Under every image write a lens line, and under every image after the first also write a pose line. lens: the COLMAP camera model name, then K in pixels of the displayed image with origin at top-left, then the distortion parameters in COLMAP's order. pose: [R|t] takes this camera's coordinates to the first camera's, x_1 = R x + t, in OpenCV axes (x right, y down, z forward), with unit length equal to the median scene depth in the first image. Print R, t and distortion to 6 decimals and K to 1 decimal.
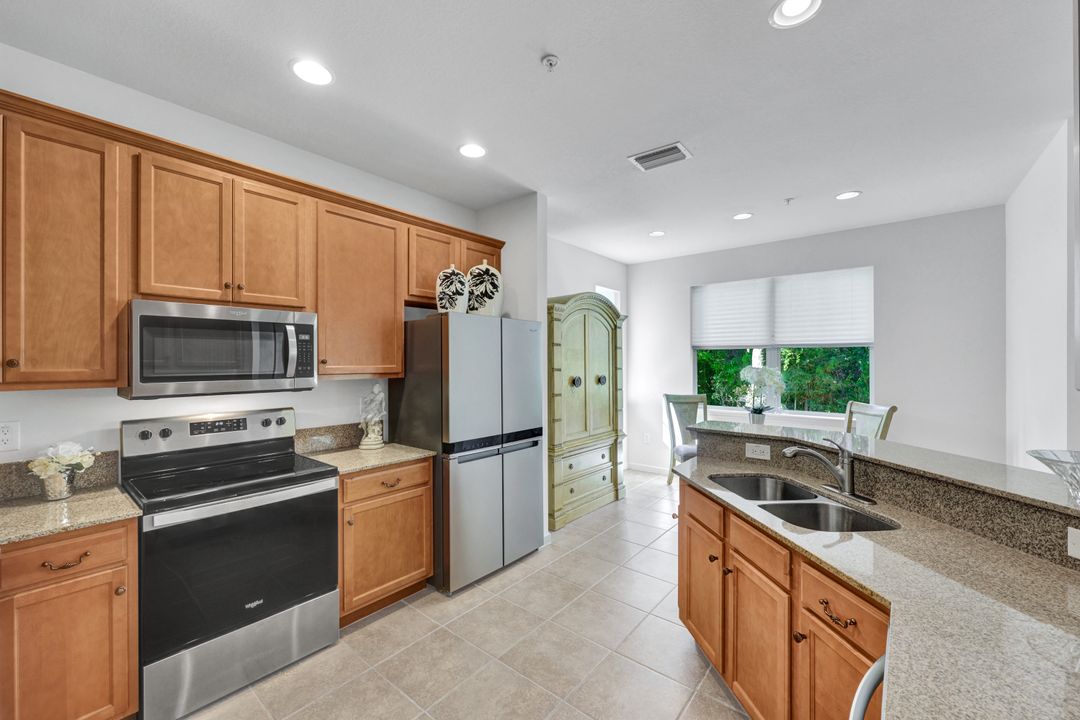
lens RADIAL K [[436.8, 0, 547.8], [0, 436.8, 361.7], [0, 0, 1]] dist [-0.002248, -0.000414]
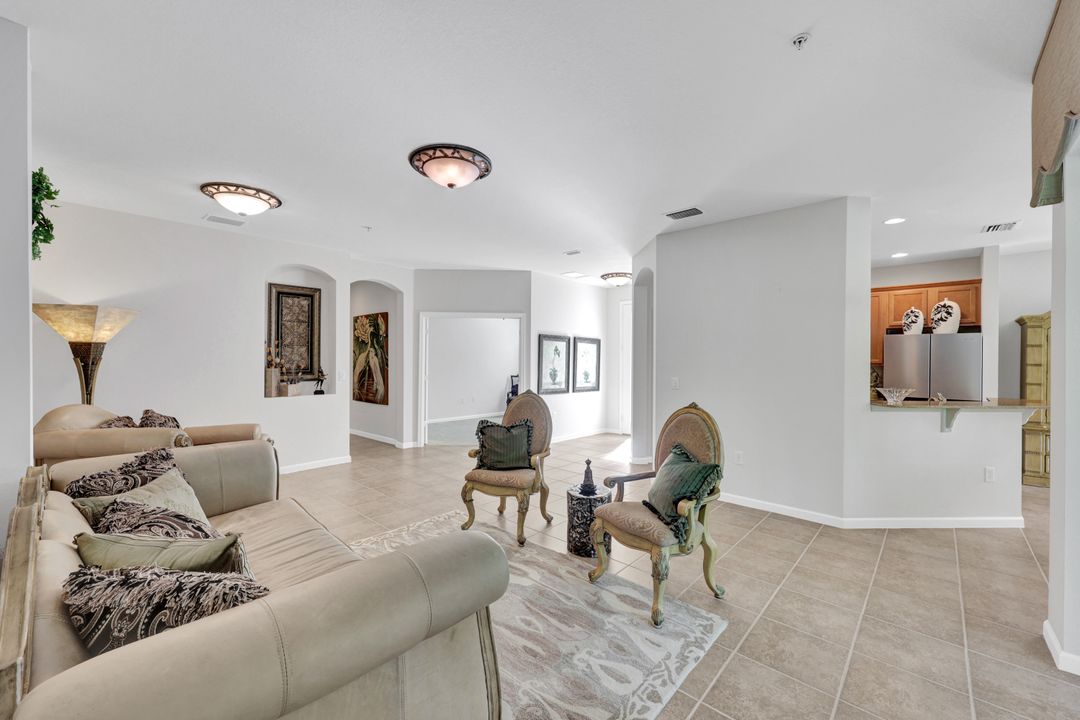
lens RADIAL K [[436.8, 0, 537.4], [0, 436.8, 356.5], [0, 0, 1]] dist [-0.002248, -0.000414]
pose [[-0.071070, -0.000487, -0.997471, 1.248191], [-0.008627, 0.999963, 0.000126, 0.004904], [0.997434, 0.008615, -0.071071, -0.344170]]
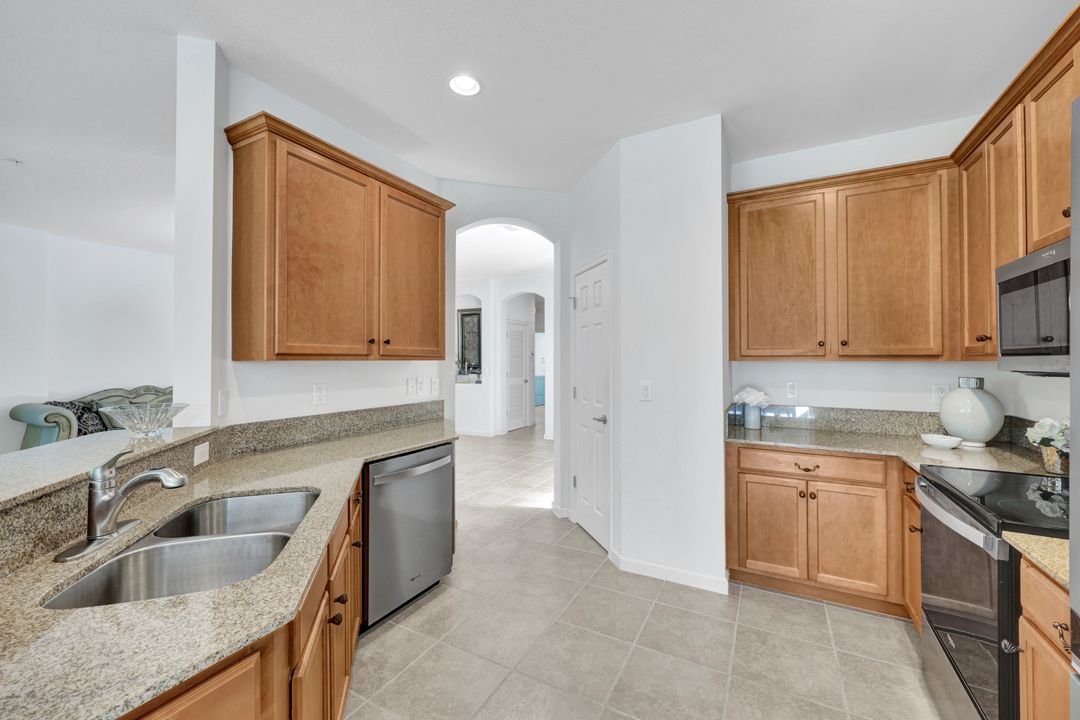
lens RADIAL K [[436.8, 0, 537.9], [0, 436.8, 353.3], [0, 0, 1]] dist [-0.002248, -0.000414]
pose [[-0.983539, -0.005402, -0.180616, 0.092824], [-0.003221, 0.999918, -0.012366, 0.019338], [0.180668, -0.011581, -0.983476, 0.737503]]
